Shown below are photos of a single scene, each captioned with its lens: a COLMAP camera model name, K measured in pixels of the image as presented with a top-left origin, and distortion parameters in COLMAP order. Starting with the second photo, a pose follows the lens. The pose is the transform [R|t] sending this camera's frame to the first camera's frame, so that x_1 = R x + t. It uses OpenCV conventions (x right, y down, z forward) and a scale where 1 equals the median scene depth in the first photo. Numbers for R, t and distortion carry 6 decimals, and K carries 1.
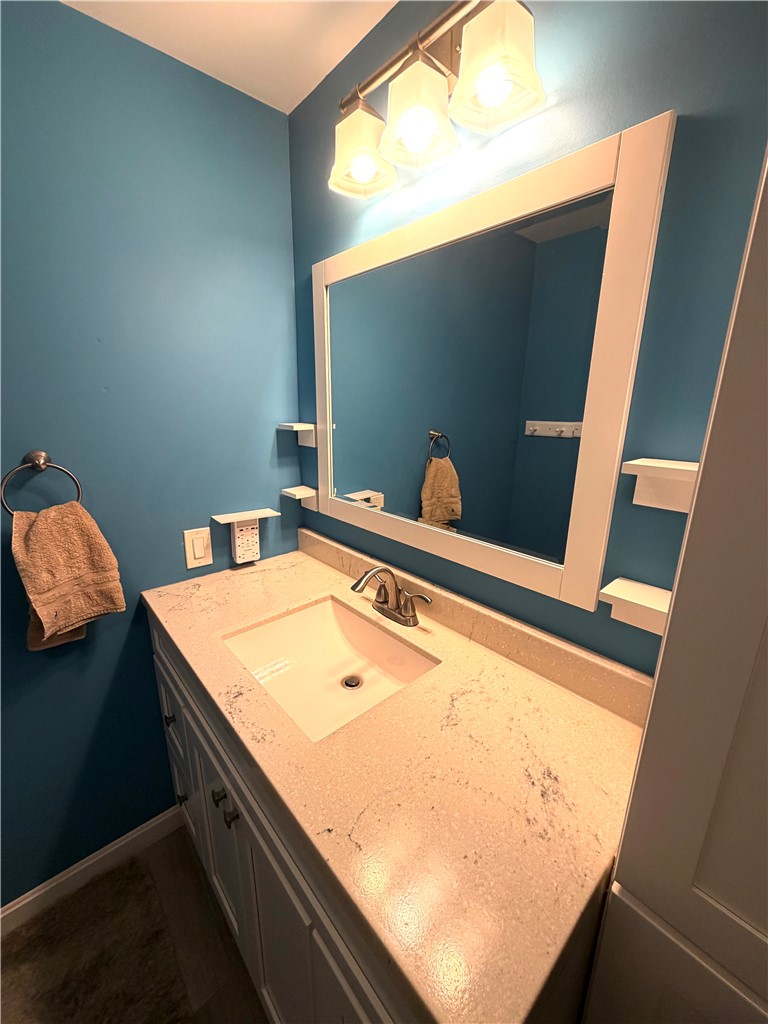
lens RADIAL K [[407.8, 0, 381.7], [0, 407.8, 510.7], [0, 0, 1]] dist [0.001692, 0.000011]
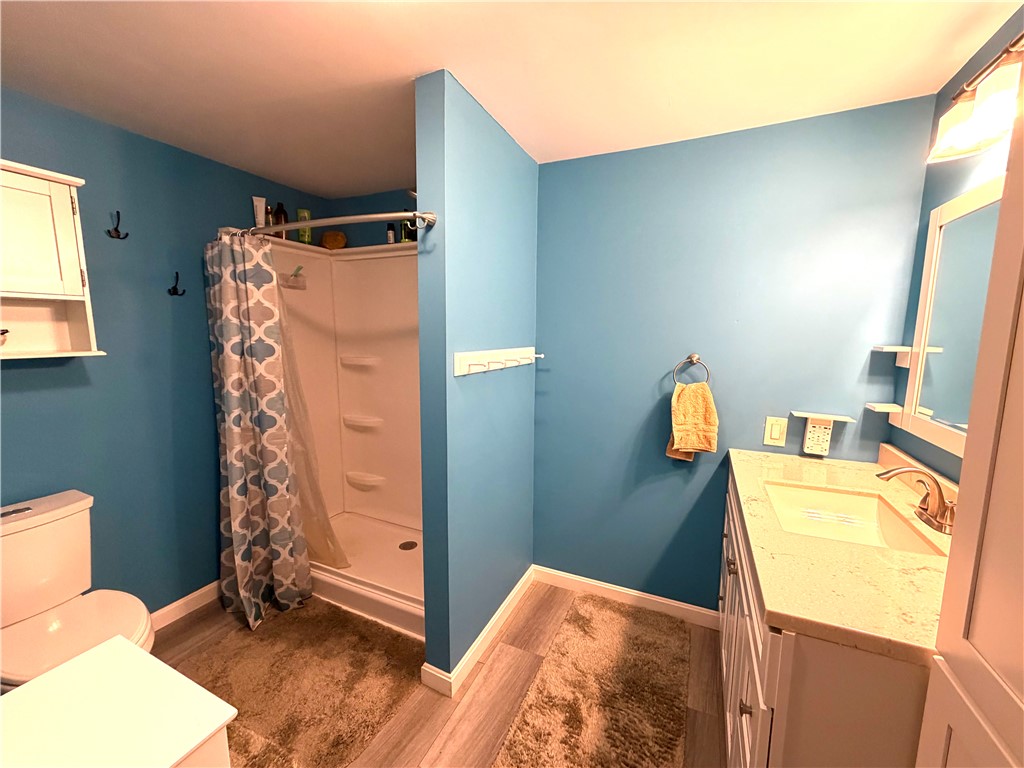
lens RADIAL K [[407.8, 0, 511.5], [0, 407.8, 387.4], [0, 0, 1]] dist [0.001692, 0.000011]
pose [[0.398307, 0.115555, -0.909944, 0.463348], [-0.238145, 0.971042, 0.019072, 0.142093], [0.885798, 0.209102, 0.414292, -0.421351]]
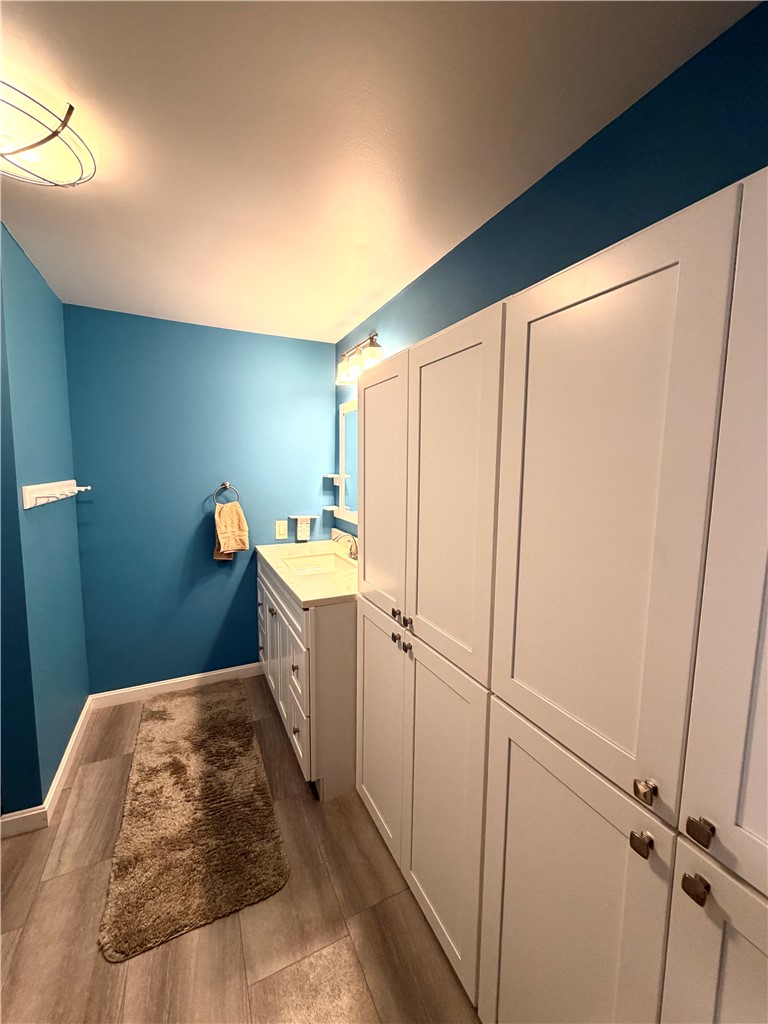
lens RADIAL K [[407.8, 0, 379.3], [0, 407.8, 511.8], [0, 0, 1]] dist [0.001692, 0.000011]
pose [[0.959362, 0.032744, -0.280270, 0.691269], [-0.074619, 0.987326, -0.140071, 0.278854], [0.272132, 0.155293, 0.949647, -0.982403]]
